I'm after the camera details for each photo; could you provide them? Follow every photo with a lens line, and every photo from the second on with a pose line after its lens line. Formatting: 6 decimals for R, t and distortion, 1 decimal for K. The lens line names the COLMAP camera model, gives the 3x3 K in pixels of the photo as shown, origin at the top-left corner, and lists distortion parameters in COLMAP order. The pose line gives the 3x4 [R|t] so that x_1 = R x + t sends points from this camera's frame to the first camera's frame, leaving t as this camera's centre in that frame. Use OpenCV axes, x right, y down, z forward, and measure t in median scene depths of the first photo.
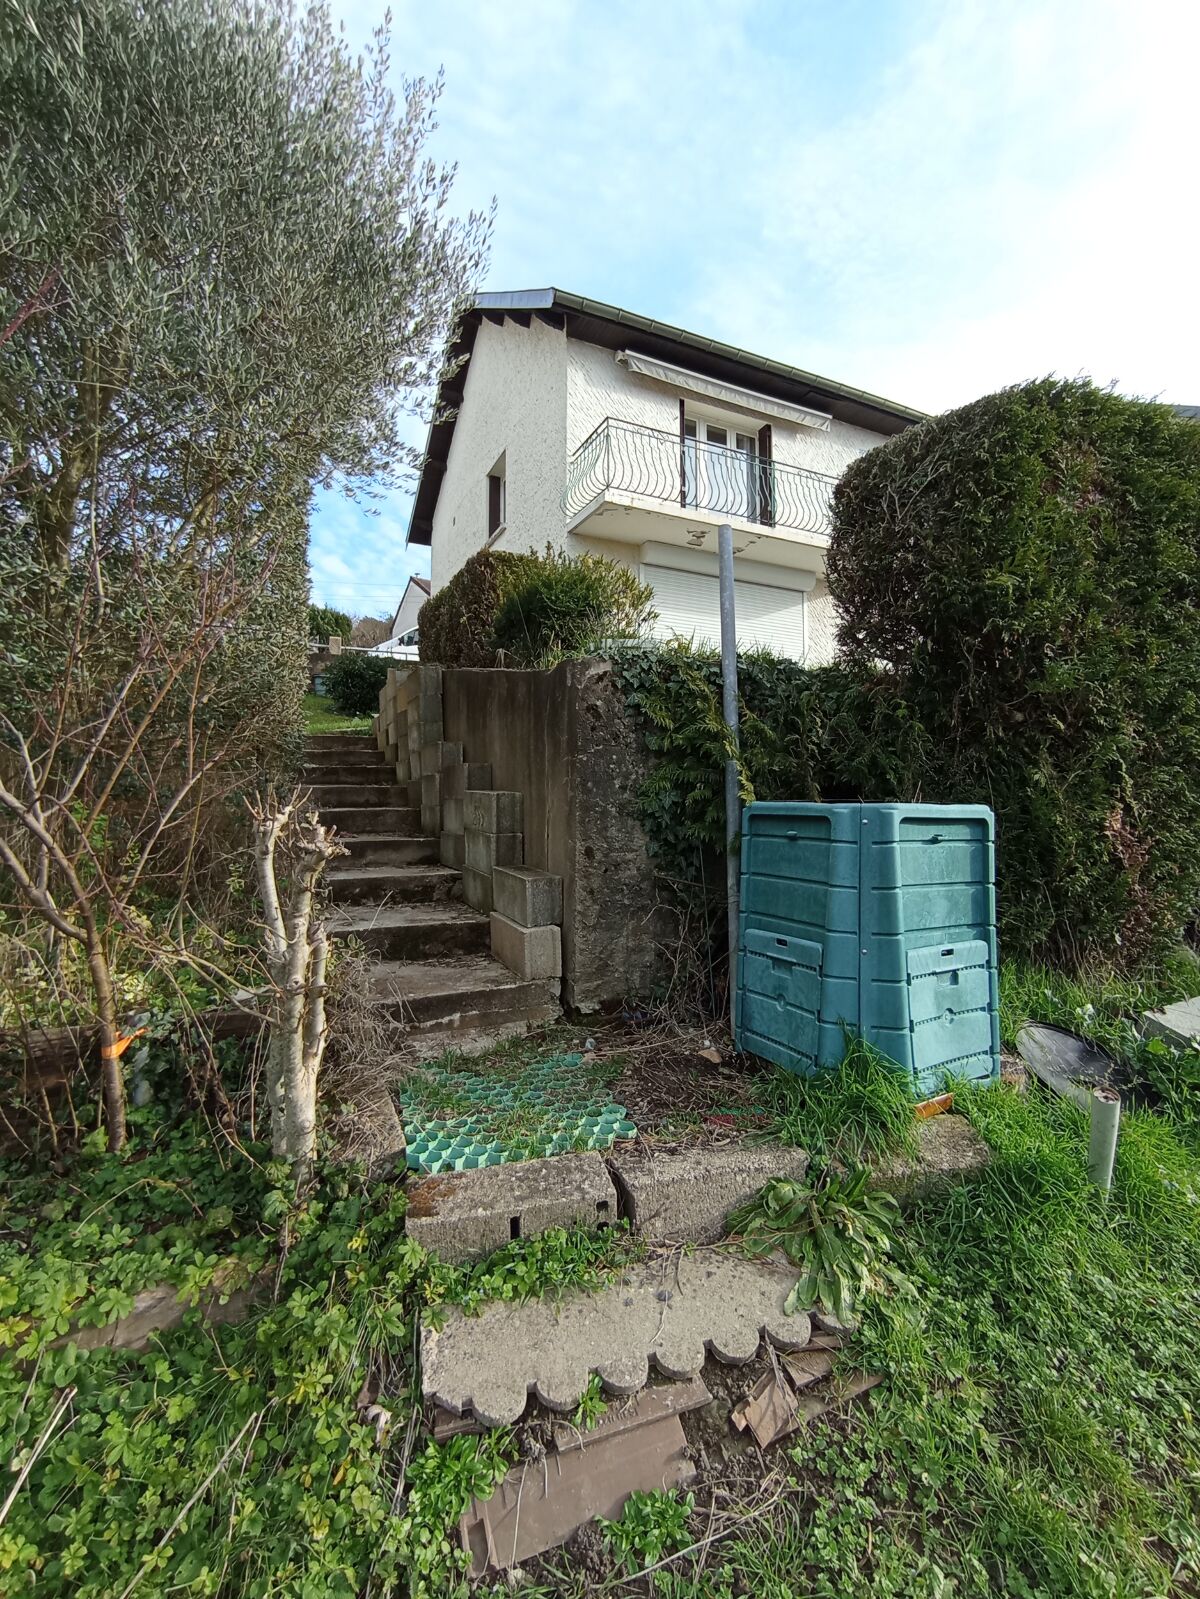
lens RADIAL K [[723.0, 0, 603.8], [0, 723.0, 800.0], [0, 0, 1]] dist [-0.008485, 0.004126]
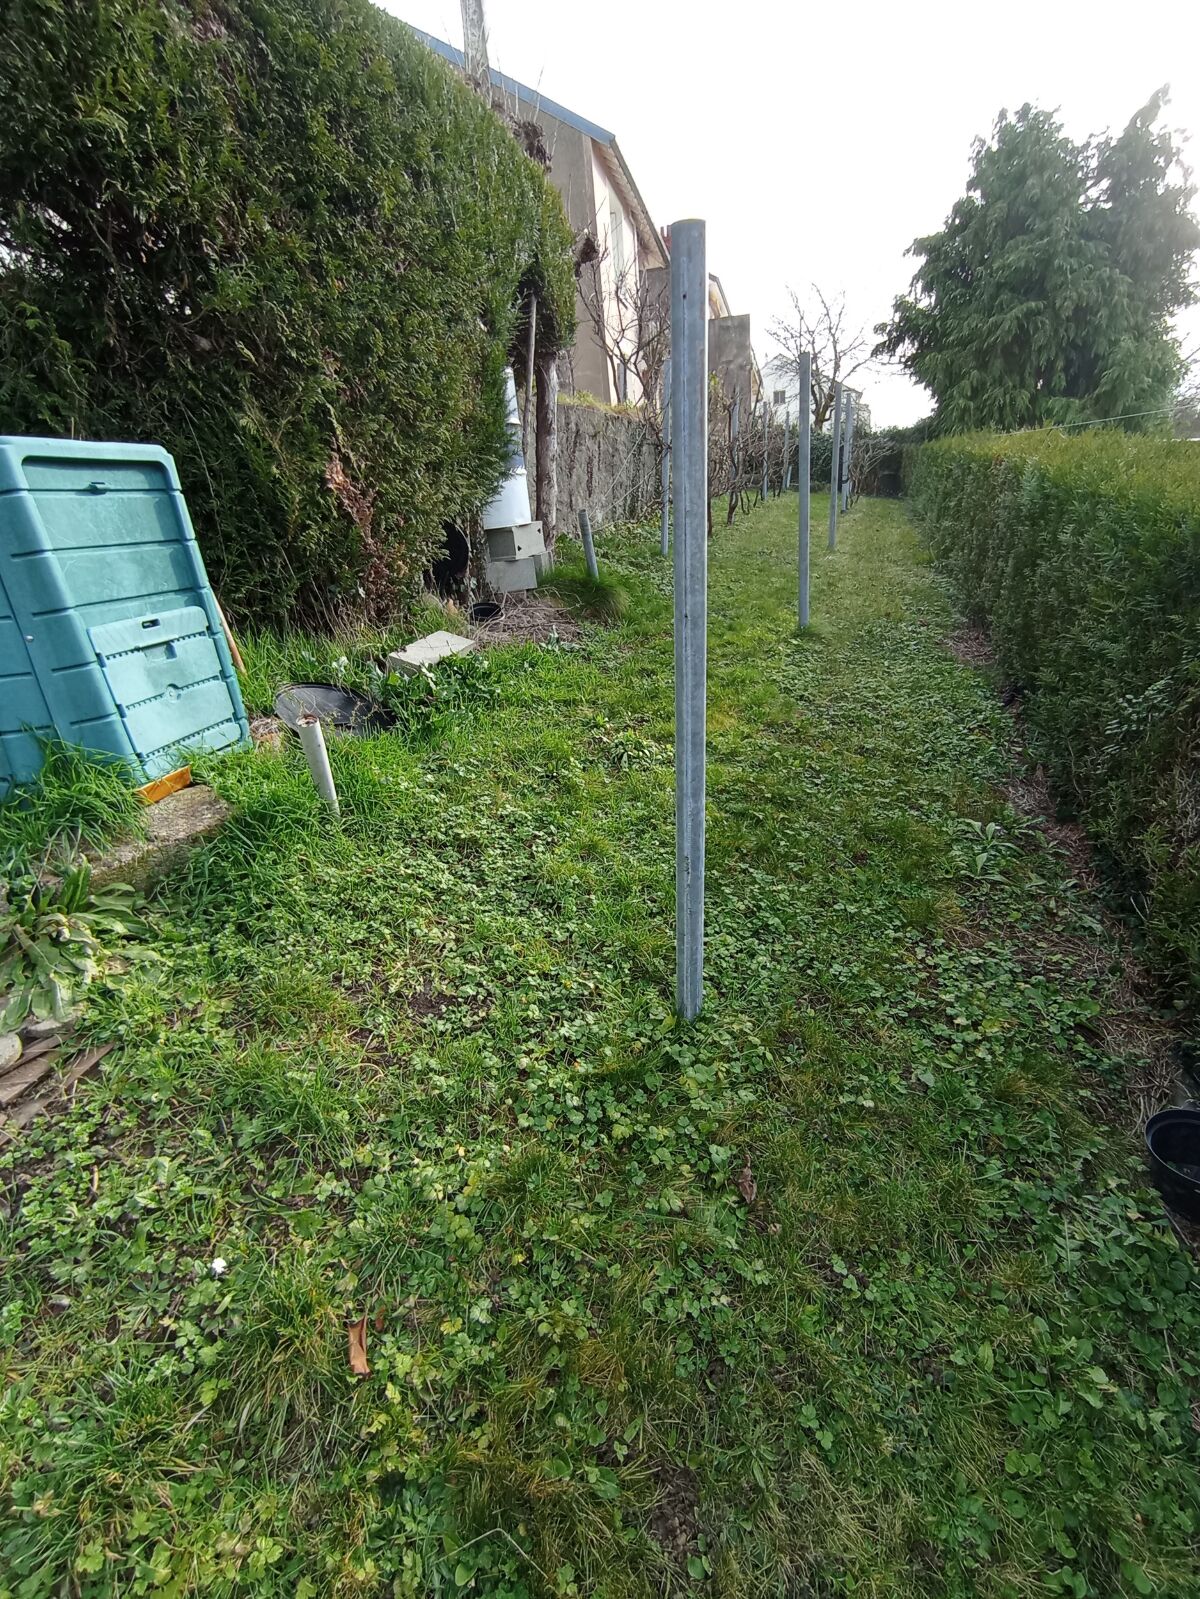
lens RADIAL K [[723.0, 0, 600.4], [0, 723.0, 805.7], [0, 0, 1]] dist [-0.008485, 0.004126]
pose [[0.675013, -0.342183, 0.653658, 0.190755], [0.063915, 0.909738, 0.410235, 0.085327], [-0.735032, -0.235135, 0.635955, -0.034281]]
